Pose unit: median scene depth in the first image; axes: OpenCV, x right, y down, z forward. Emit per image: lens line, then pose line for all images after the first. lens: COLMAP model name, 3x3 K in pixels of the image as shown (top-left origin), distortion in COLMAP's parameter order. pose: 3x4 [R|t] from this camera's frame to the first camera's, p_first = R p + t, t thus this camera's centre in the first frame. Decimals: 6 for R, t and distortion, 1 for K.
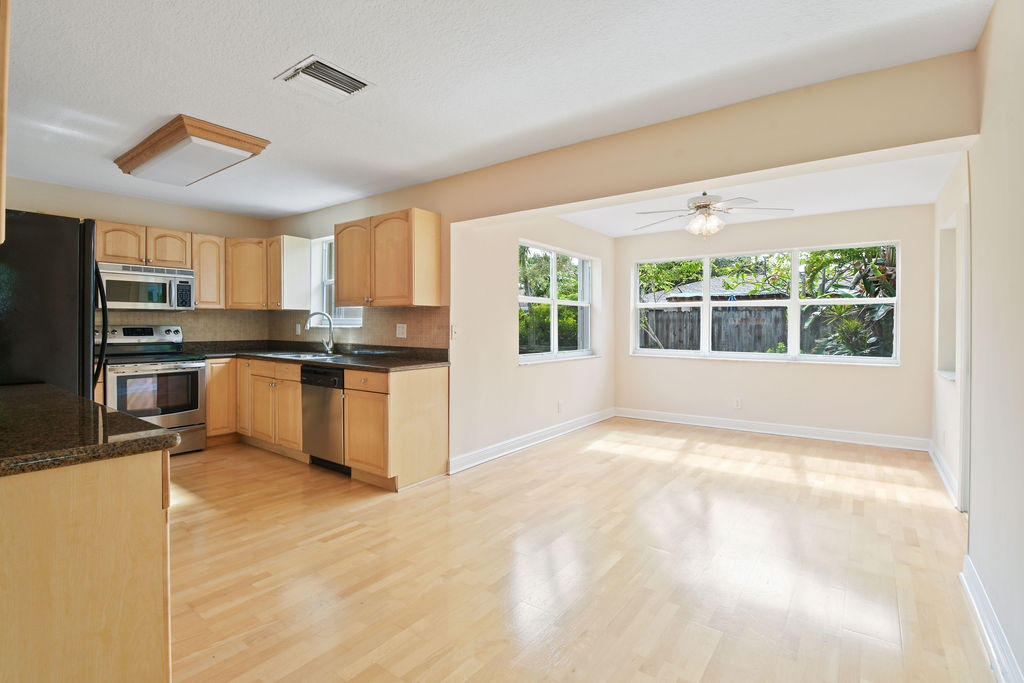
lens RADIAL K [[479.9, 0, 510.8], [0, 479.9, 329.2], [0, 0, 1]] dist [-0.001032, -0.001124]
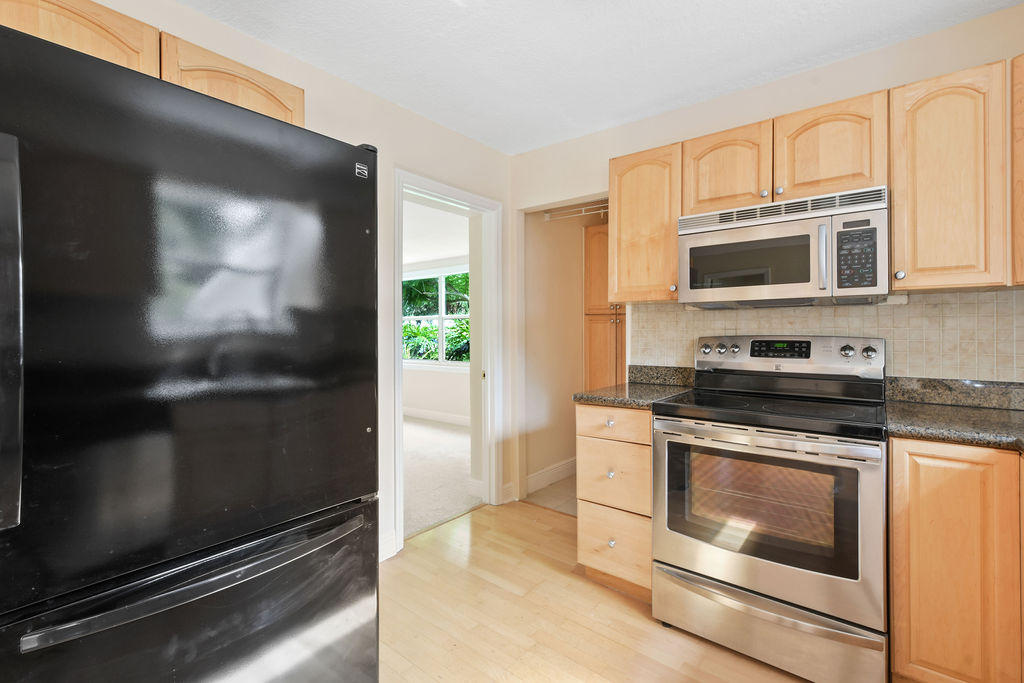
lens RADIAL K [[466.2, 0, 520.7], [0, 466.2, 331.0], [0, 0, 1]] dist [0.006276, -0.001152]
pose [[-0.033341, -0.008779, -0.999405, -0.301932], [-0.008367, 0.999929, -0.008504, -0.006503], [0.999409, 0.008078, -0.033413, 0.751343]]
